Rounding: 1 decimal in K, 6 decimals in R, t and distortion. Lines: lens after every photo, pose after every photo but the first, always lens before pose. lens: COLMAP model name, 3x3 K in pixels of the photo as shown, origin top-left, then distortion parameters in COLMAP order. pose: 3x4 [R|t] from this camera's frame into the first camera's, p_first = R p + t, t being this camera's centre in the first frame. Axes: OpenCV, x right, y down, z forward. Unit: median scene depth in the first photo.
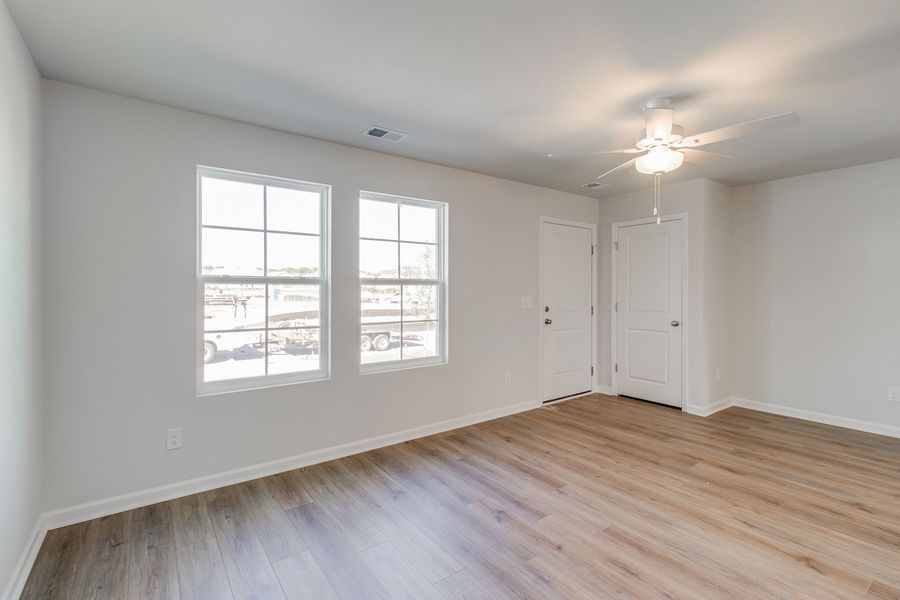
lens RADIAL K [[415.7, 0, 456.6], [0, 415.7, 295.8], [0, 0, 1]] dist [0.005307, -0.000780]
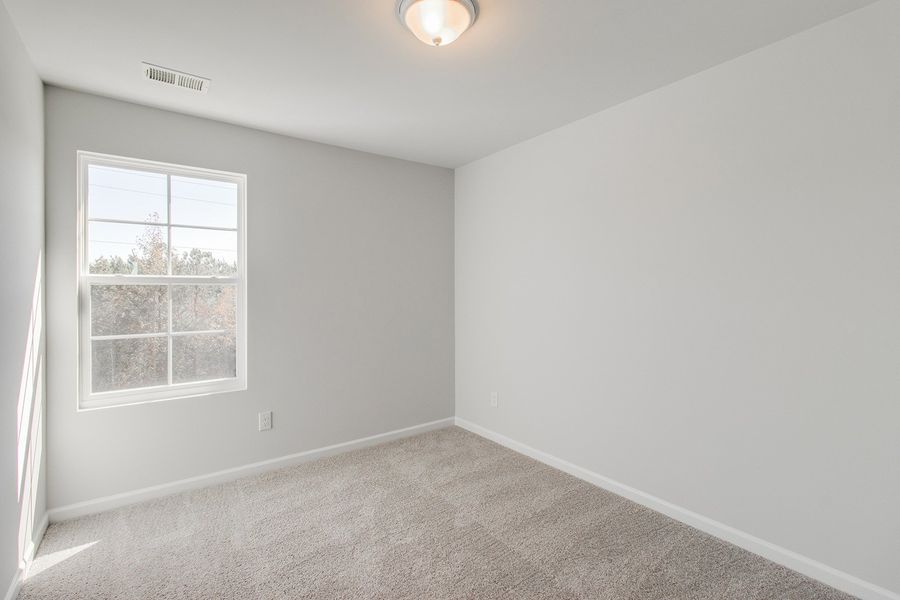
lens RADIAL K [[415.7, 0, 446.4], [0, 415.7, 290.7], [0, 0, 1]] dist [0.005307, -0.000780]
pose [[0.999915, -0.005522, -0.011843, 0.174132], [0.005398, 0.999930, -0.010488, -0.001594], [0.011900, 0.010423, 0.999875, 0.127490]]
